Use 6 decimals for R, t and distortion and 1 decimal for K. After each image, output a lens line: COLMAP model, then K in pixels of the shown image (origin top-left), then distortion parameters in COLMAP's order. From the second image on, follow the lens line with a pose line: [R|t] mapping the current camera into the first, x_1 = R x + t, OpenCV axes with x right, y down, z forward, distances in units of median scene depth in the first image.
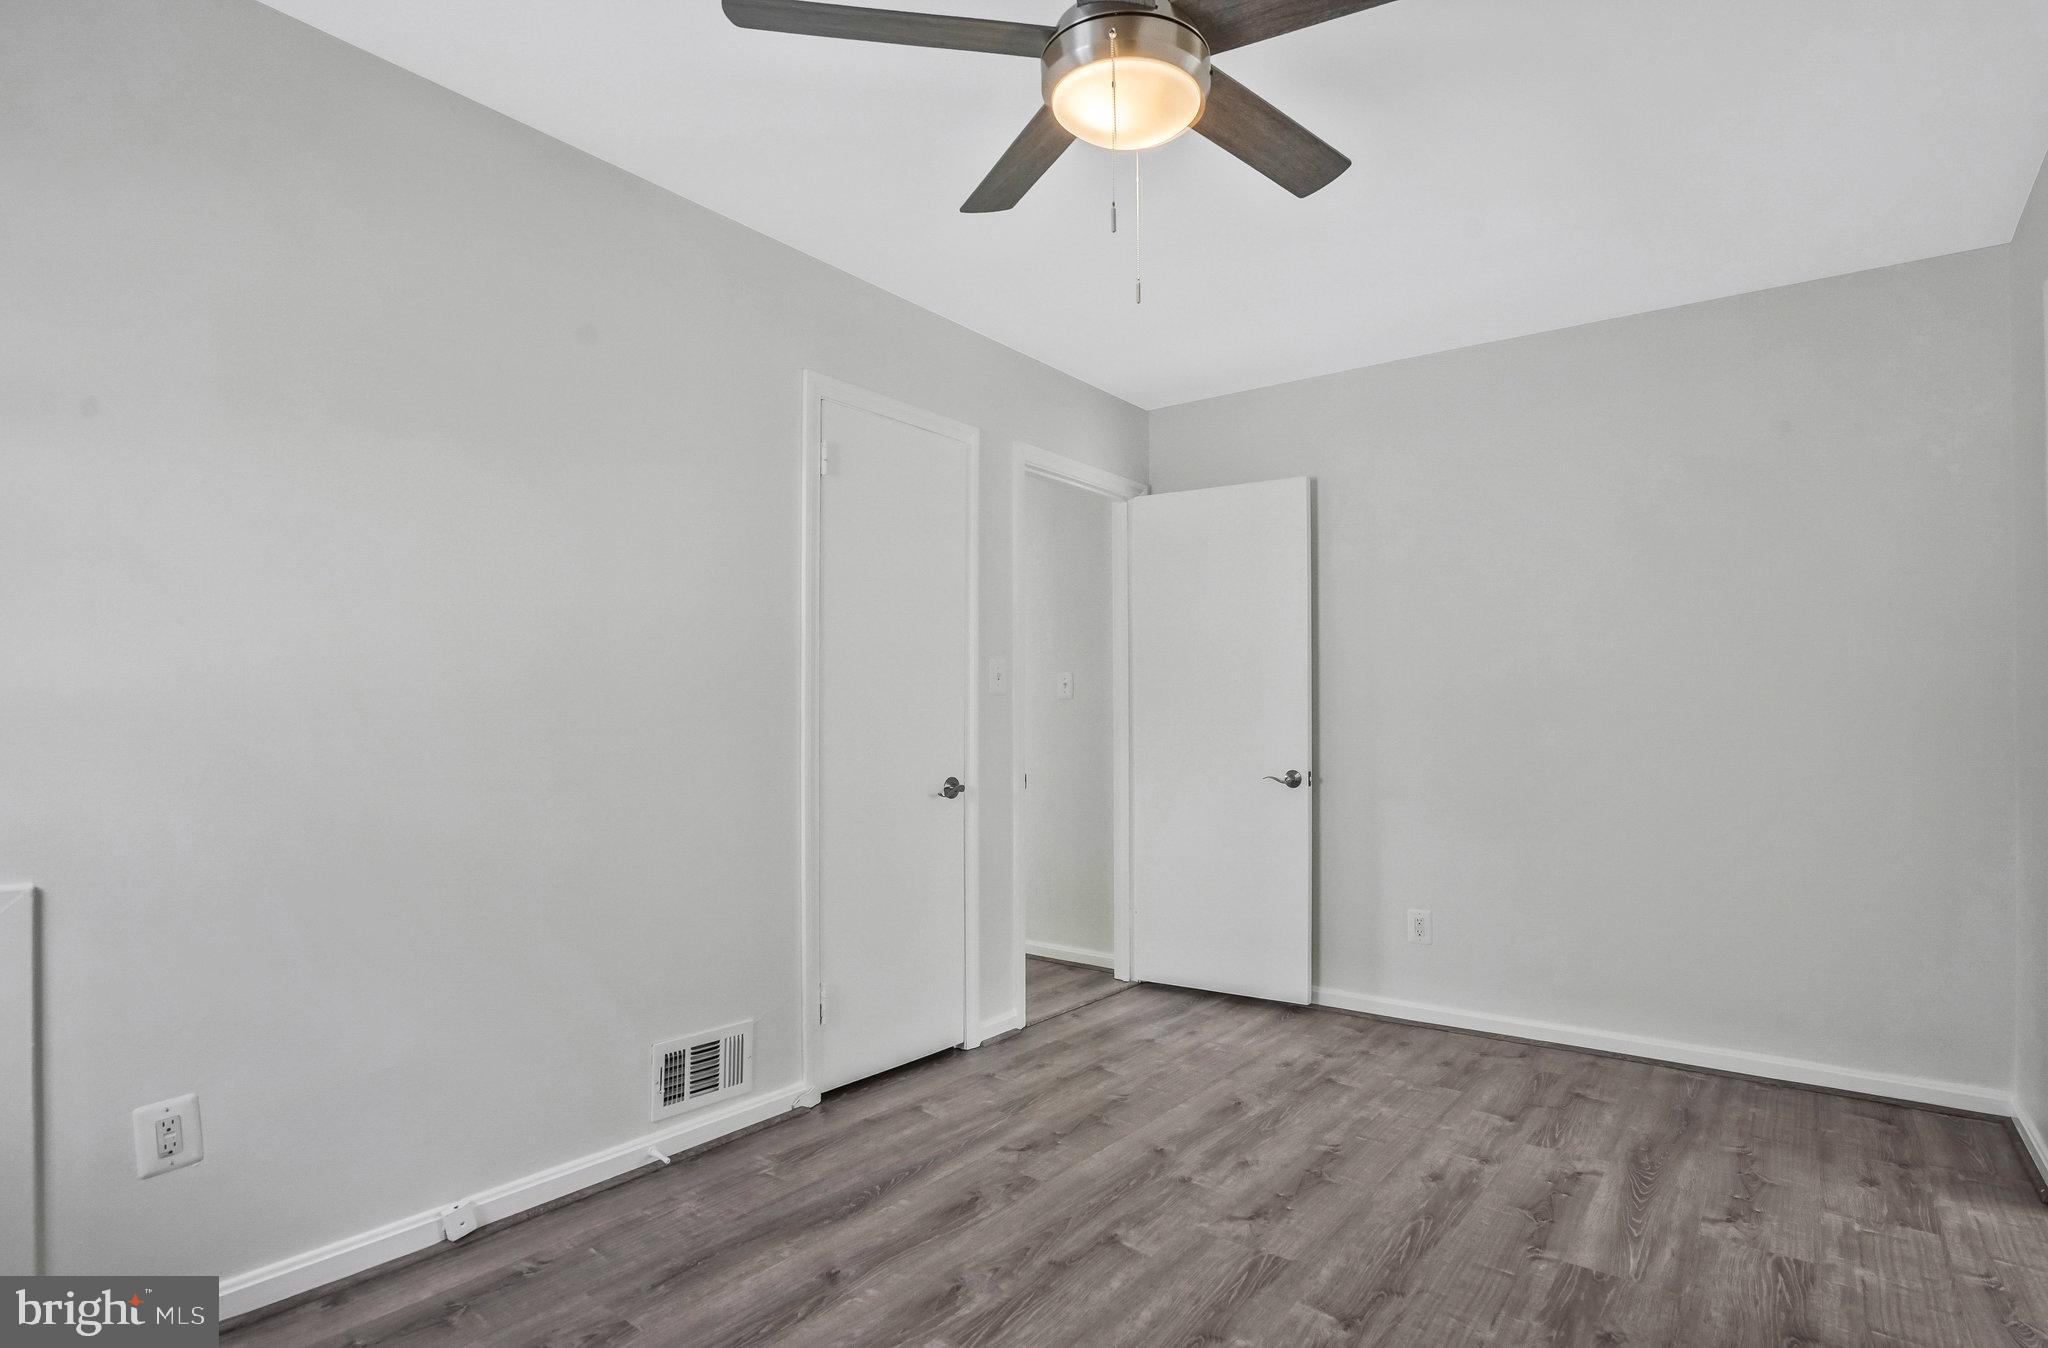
lens RADIAL K [[1013.2, 0, 1062.9], [0, 1013.2, 683.9], [0, 0, 1]] dist [-0.023989, 0.000237]
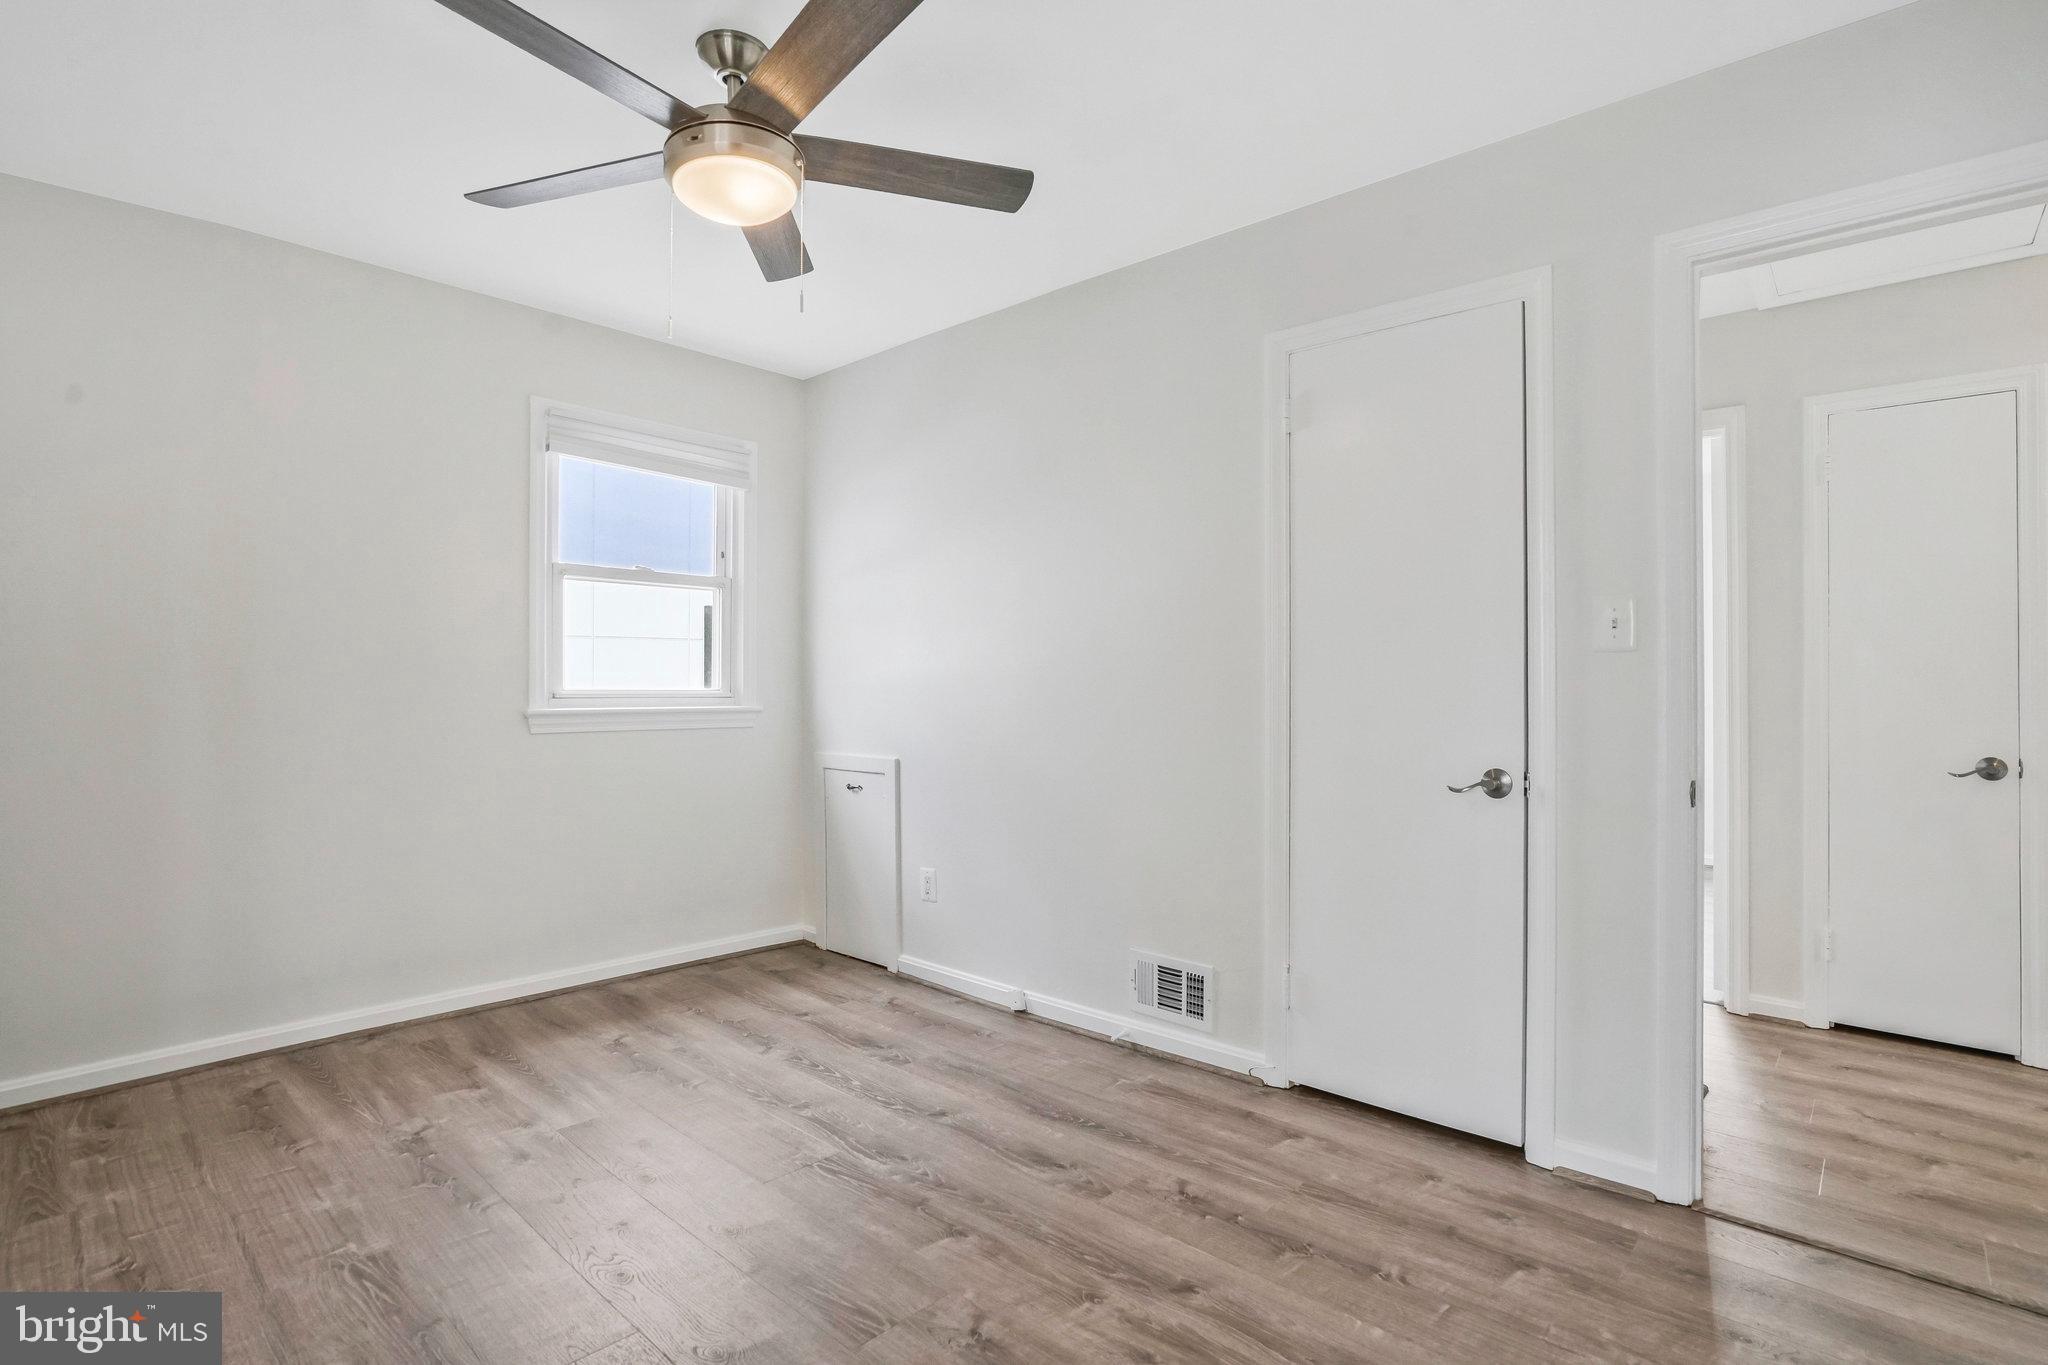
lens RADIAL K [[959.8, 0, 1017.6], [0, 959.8, 681.2], [0, 0, 1]] dist [-0.065287, 0.024769]
pose [[-0.079394, -0.012062, -0.996770, 0.831186], [0.027878, 0.999509, -0.014315, 0.043775], [0.996453, -0.028925, -0.079019, 1.019757]]
